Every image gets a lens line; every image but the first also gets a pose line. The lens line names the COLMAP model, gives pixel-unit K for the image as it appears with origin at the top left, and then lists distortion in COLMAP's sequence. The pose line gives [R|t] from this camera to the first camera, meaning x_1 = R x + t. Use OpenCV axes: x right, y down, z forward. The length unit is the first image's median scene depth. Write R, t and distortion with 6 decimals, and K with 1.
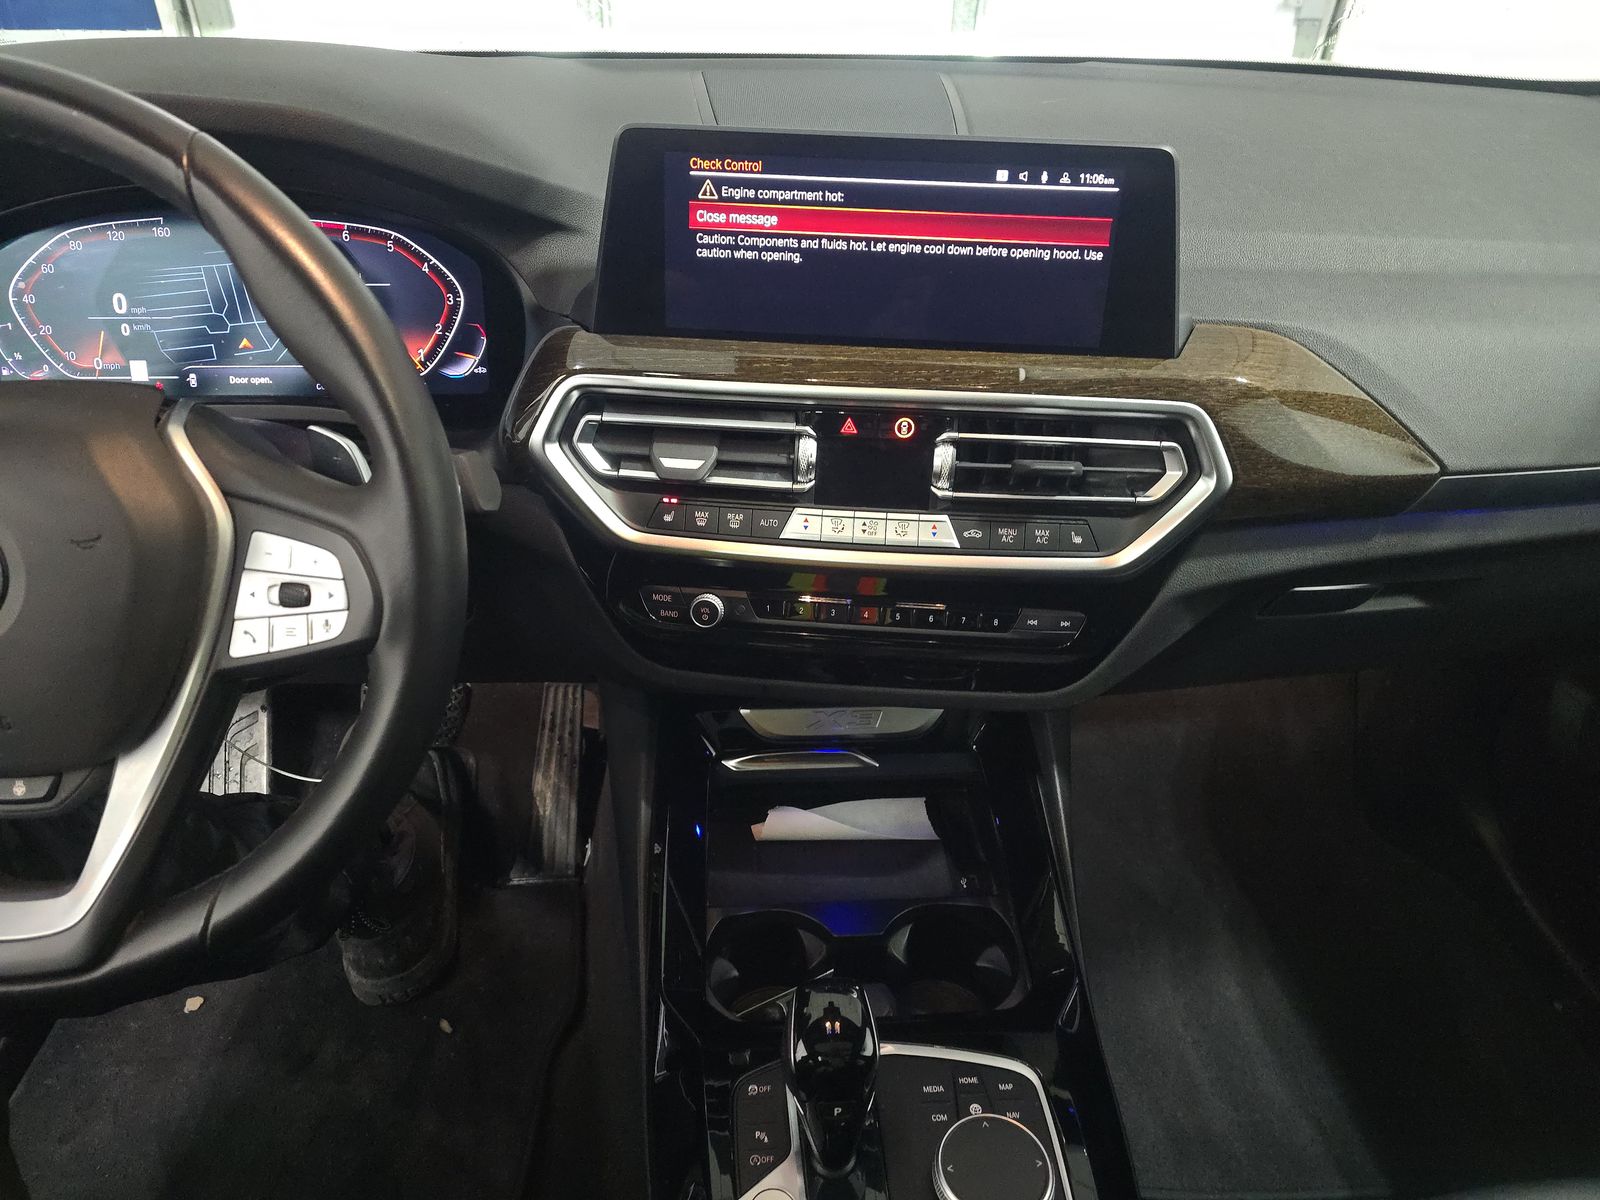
lens RADIAL K [[1060.9, 0, 805.8], [0, 1060.9, 610.9], [0, 0, 1]] dist [0.023278, -0.037111]
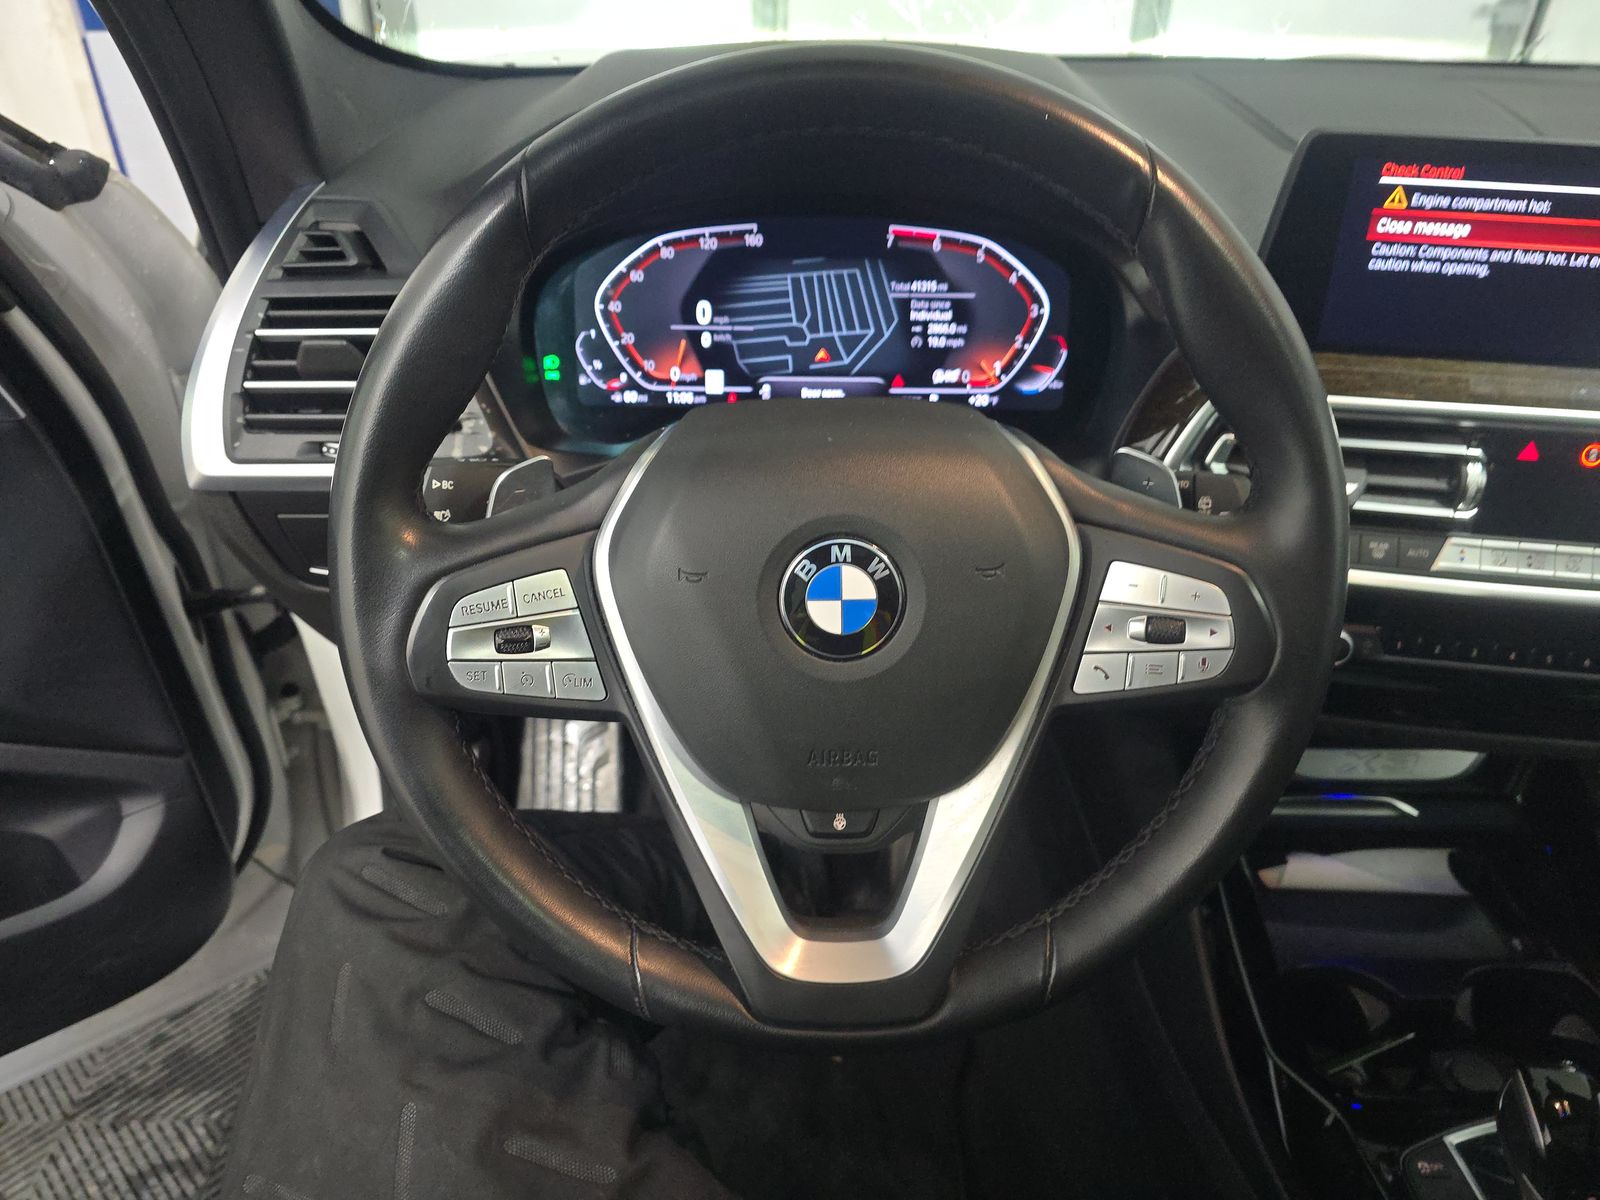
lens RADIAL K [[1075.6, 0, 800.0], [0, 1075.6, 600.0], [0, 0, 1]] dist [0.008069, -0.035343]
pose [[0.996742, 0.026623, -0.076135, -0.480315], [-0.028034, 0.999453, -0.017524, -0.010245], [0.075627, 0.019602, 0.996943, 0.025339]]
